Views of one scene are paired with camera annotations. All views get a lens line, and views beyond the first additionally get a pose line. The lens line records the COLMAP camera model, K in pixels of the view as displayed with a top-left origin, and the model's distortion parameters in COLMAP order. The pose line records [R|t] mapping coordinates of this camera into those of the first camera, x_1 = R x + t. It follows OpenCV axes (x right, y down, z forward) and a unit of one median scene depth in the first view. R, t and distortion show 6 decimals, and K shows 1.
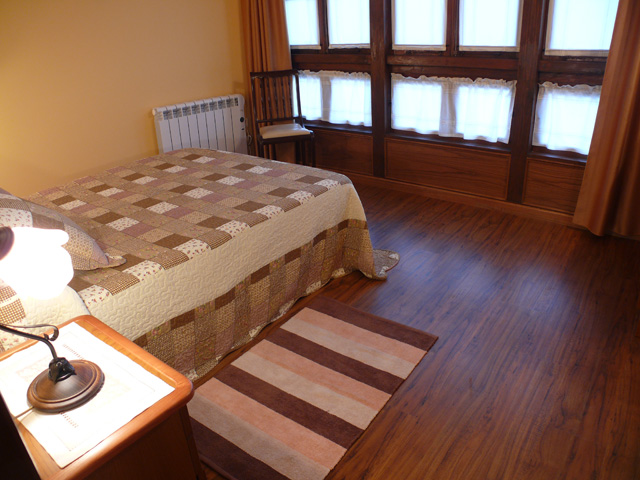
lens RADIAL K [[478.6, 0, 318.3], [0, 478.6, 239.3], [0, 0, 1]] dist [-0.178279, 0.090110]
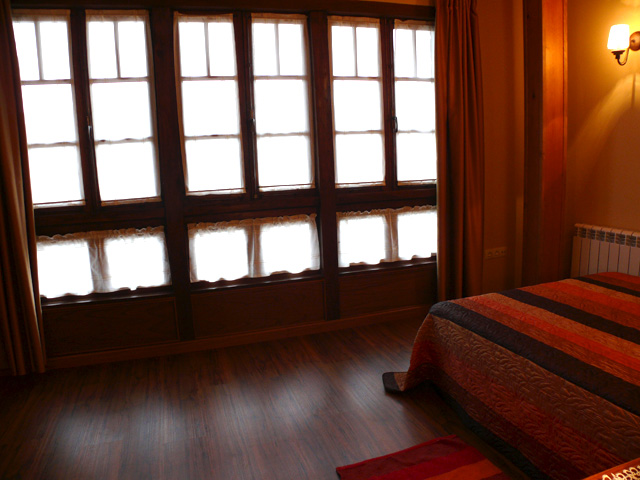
lens RADIAL K [[478.6, 0, 319.7], [0, 478.6, 243.9], [0, 0, 1]] dist [-0.178279, 0.090110]
pose [[0.573477, -0.118796, 0.810562, -0.527691], [0.360777, 0.924940, -0.119692, -0.137899], [-0.735503, 0.361073, 0.573291, 0.351405]]
